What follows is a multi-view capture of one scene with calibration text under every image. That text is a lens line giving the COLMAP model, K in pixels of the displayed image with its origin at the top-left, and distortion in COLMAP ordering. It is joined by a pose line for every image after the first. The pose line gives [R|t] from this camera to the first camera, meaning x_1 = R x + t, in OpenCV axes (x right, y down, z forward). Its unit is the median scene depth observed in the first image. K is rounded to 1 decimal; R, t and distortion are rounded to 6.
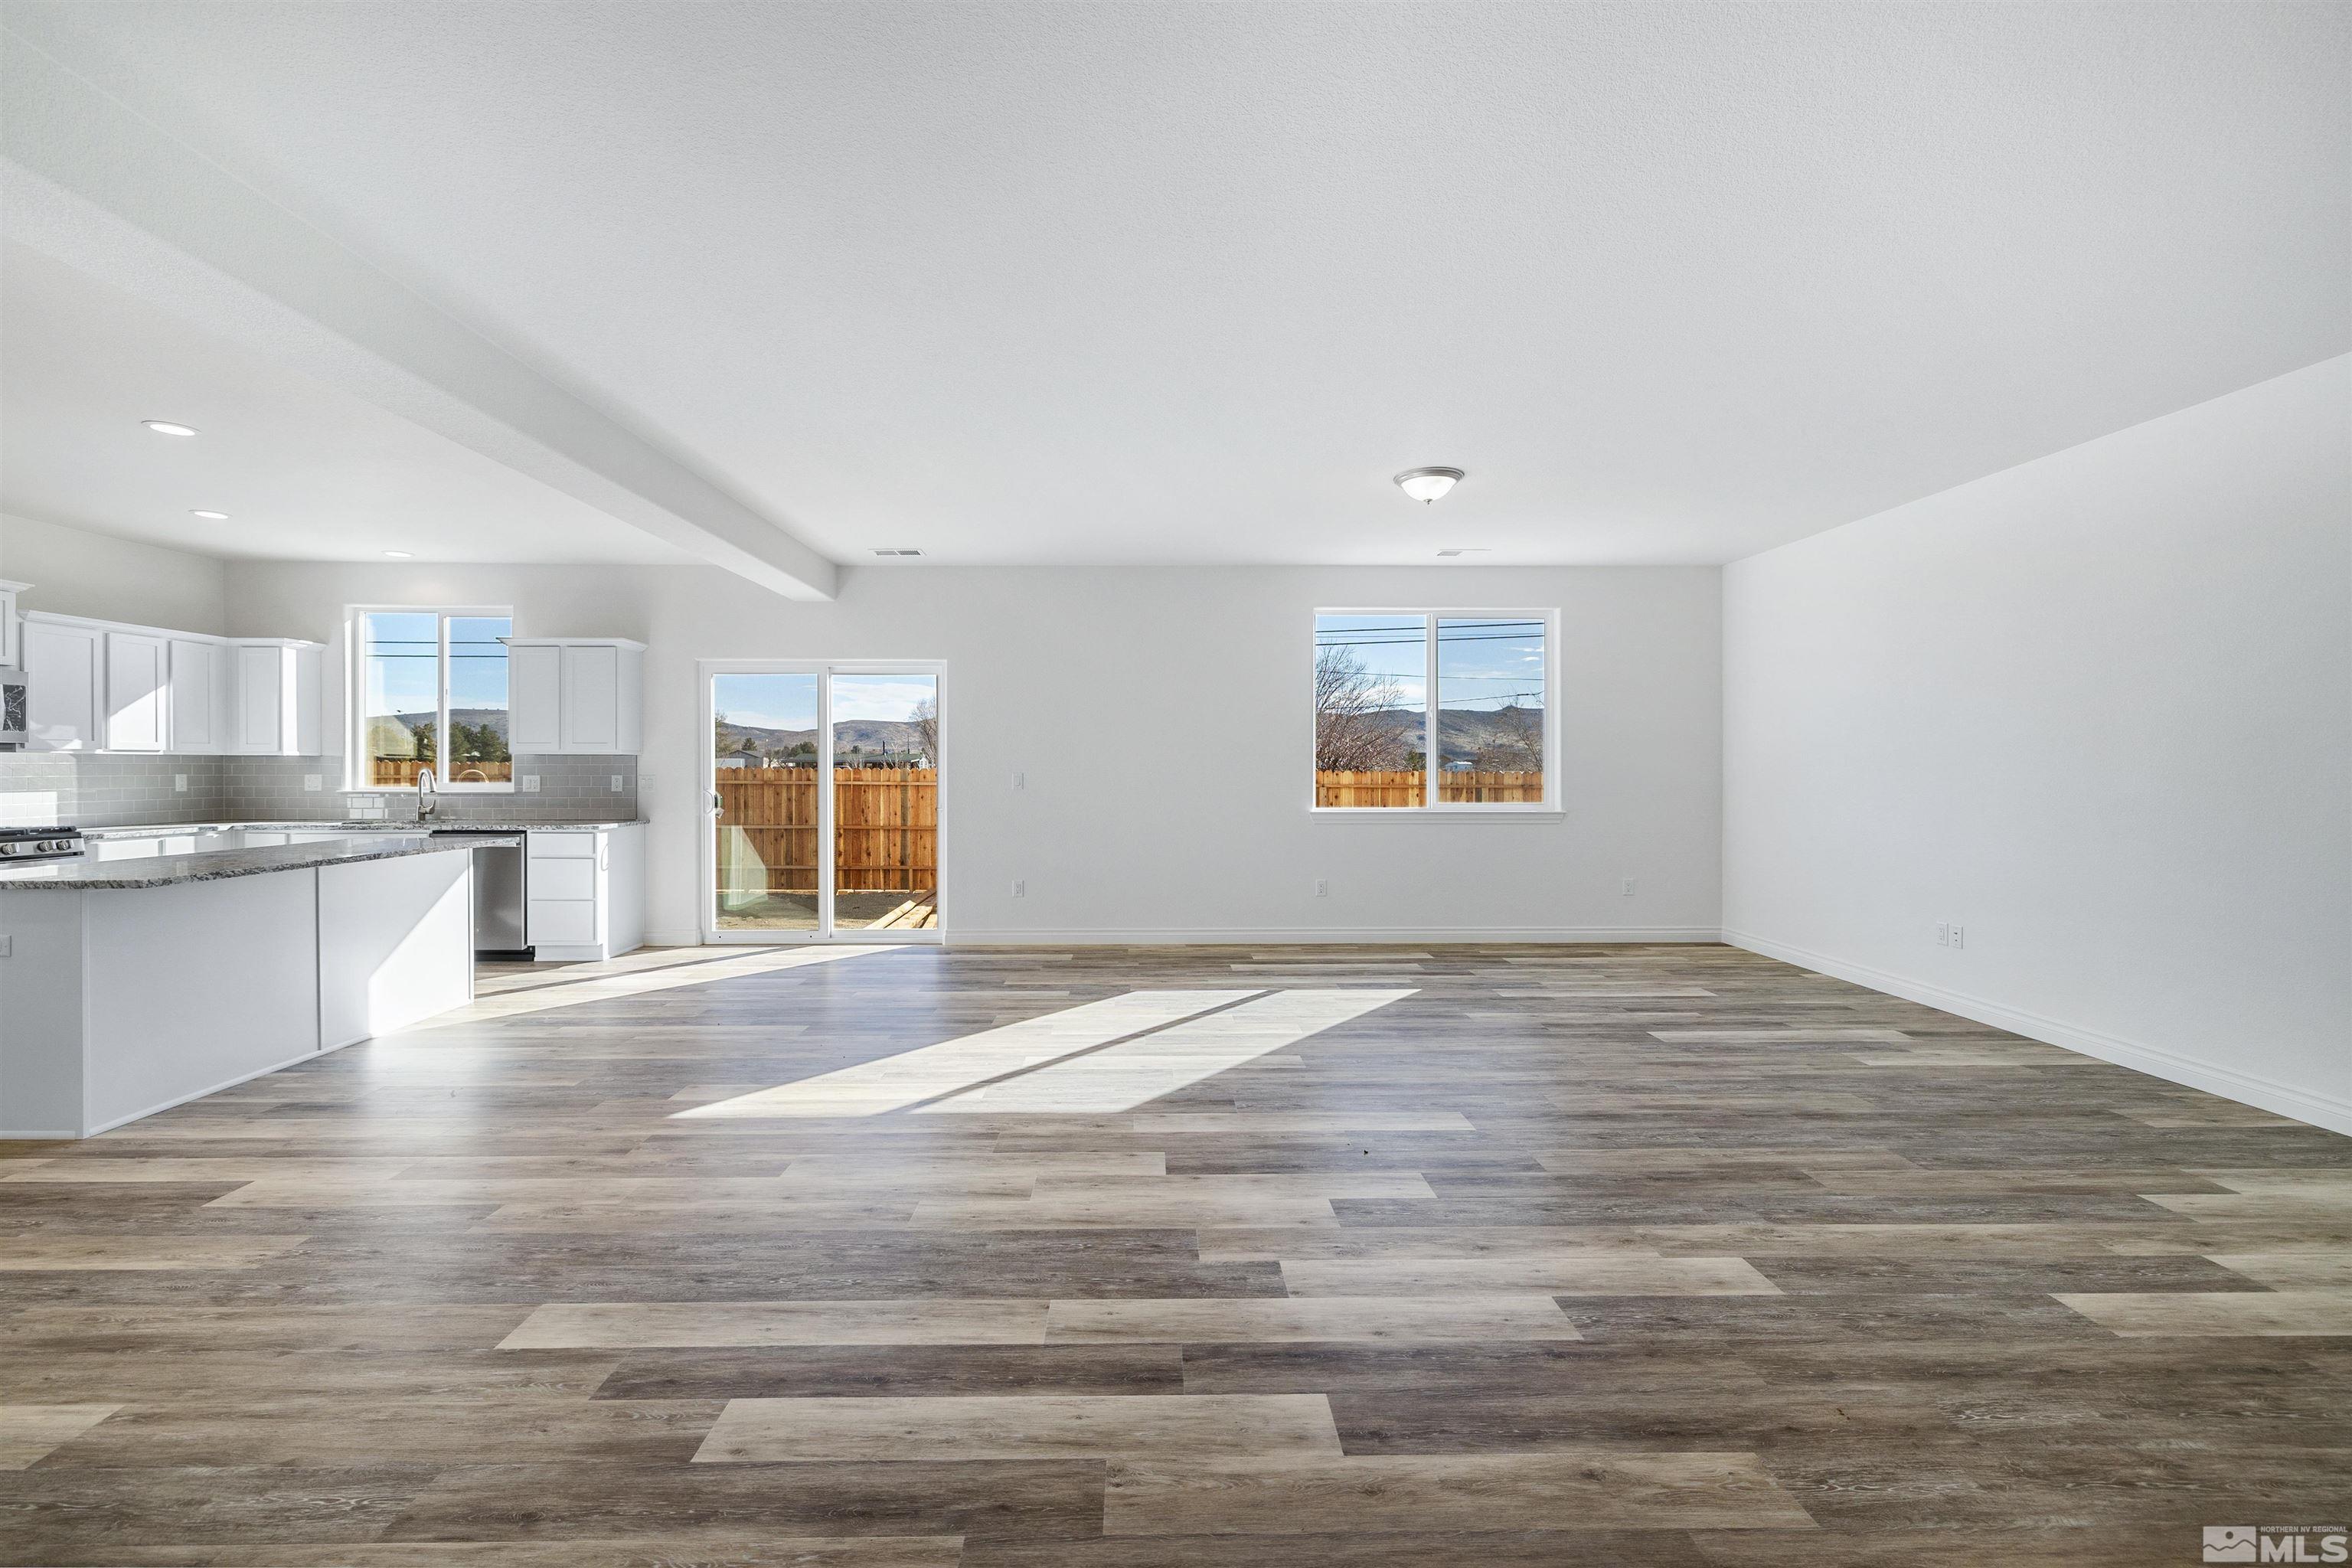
lens RADIAL K [[1014.1, 0, 1164.9], [0, 1014.1, 782.9], [0, 0, 1]] dist [0.004334, 0.000285]
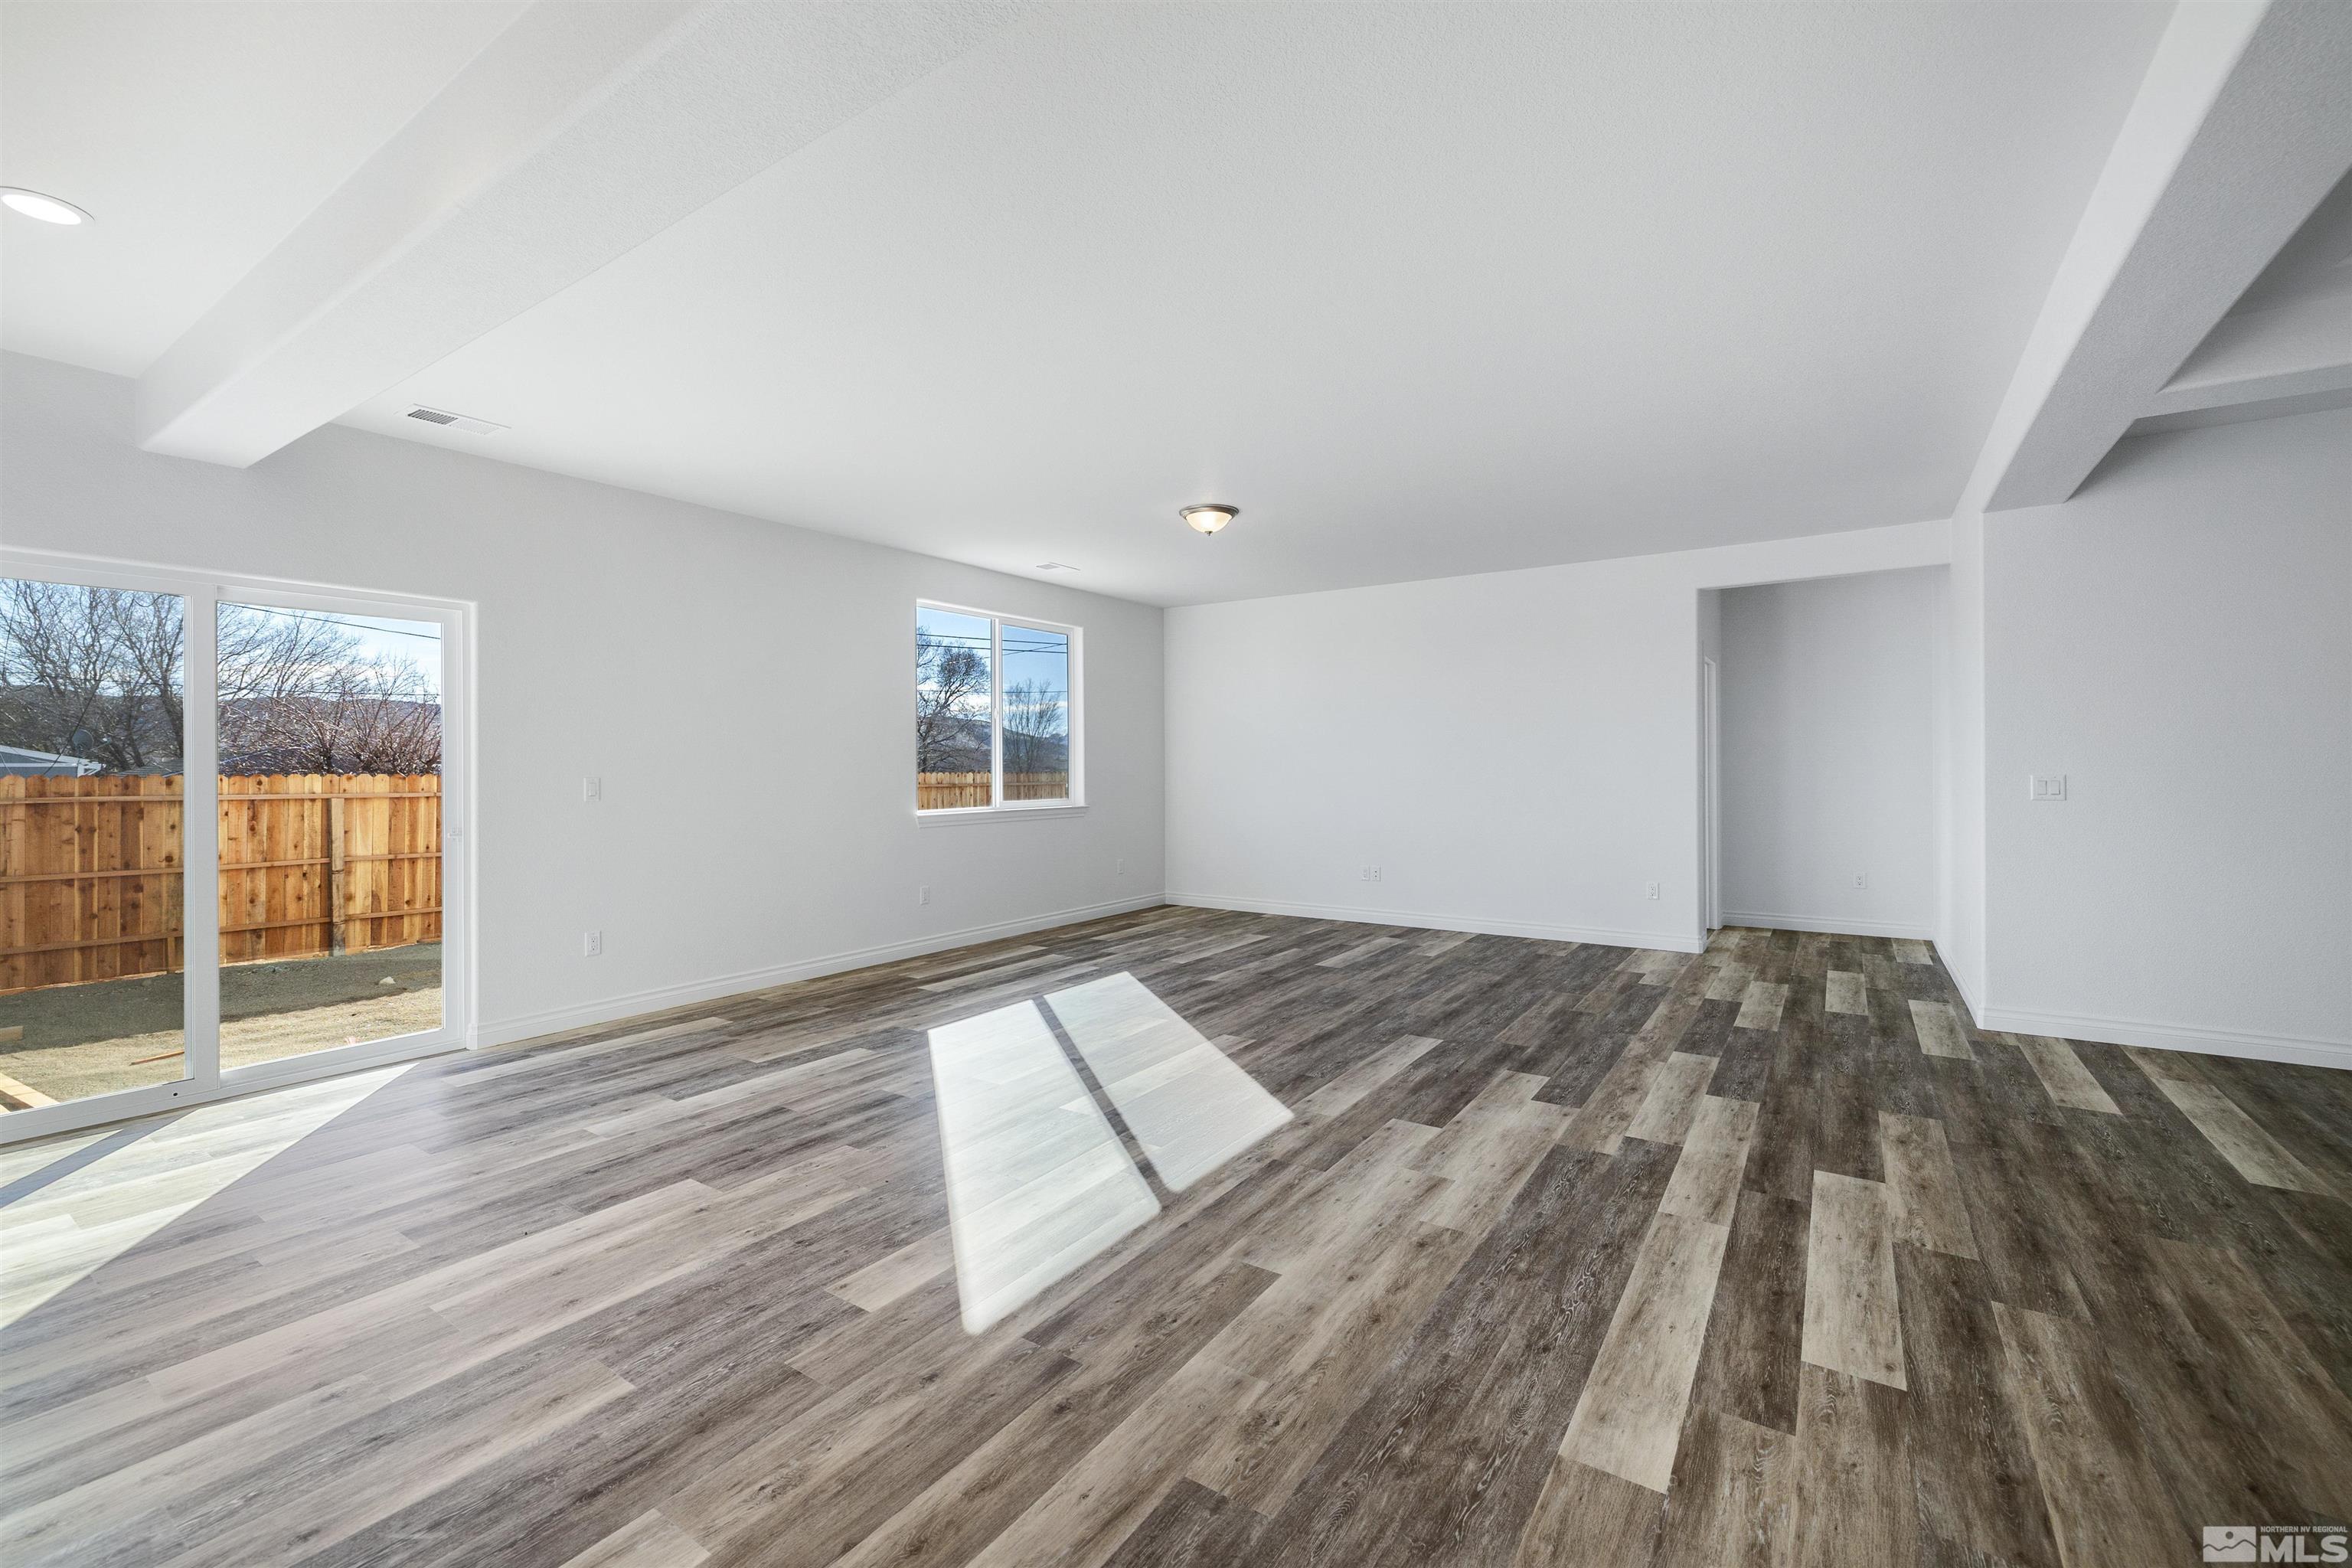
lens RADIAL K [[1014.1, 0, 1165.5], [0, 1014.1, 768.2], [0, 0, 1]] dist [0.004334, 0.000285]
pose [[0.559941, -0.003105, 0.828527, -1.210174], [0.018836, 0.999782, -0.008984, -0.005449], [-0.828318, 0.020637, 0.559878, 0.687272]]
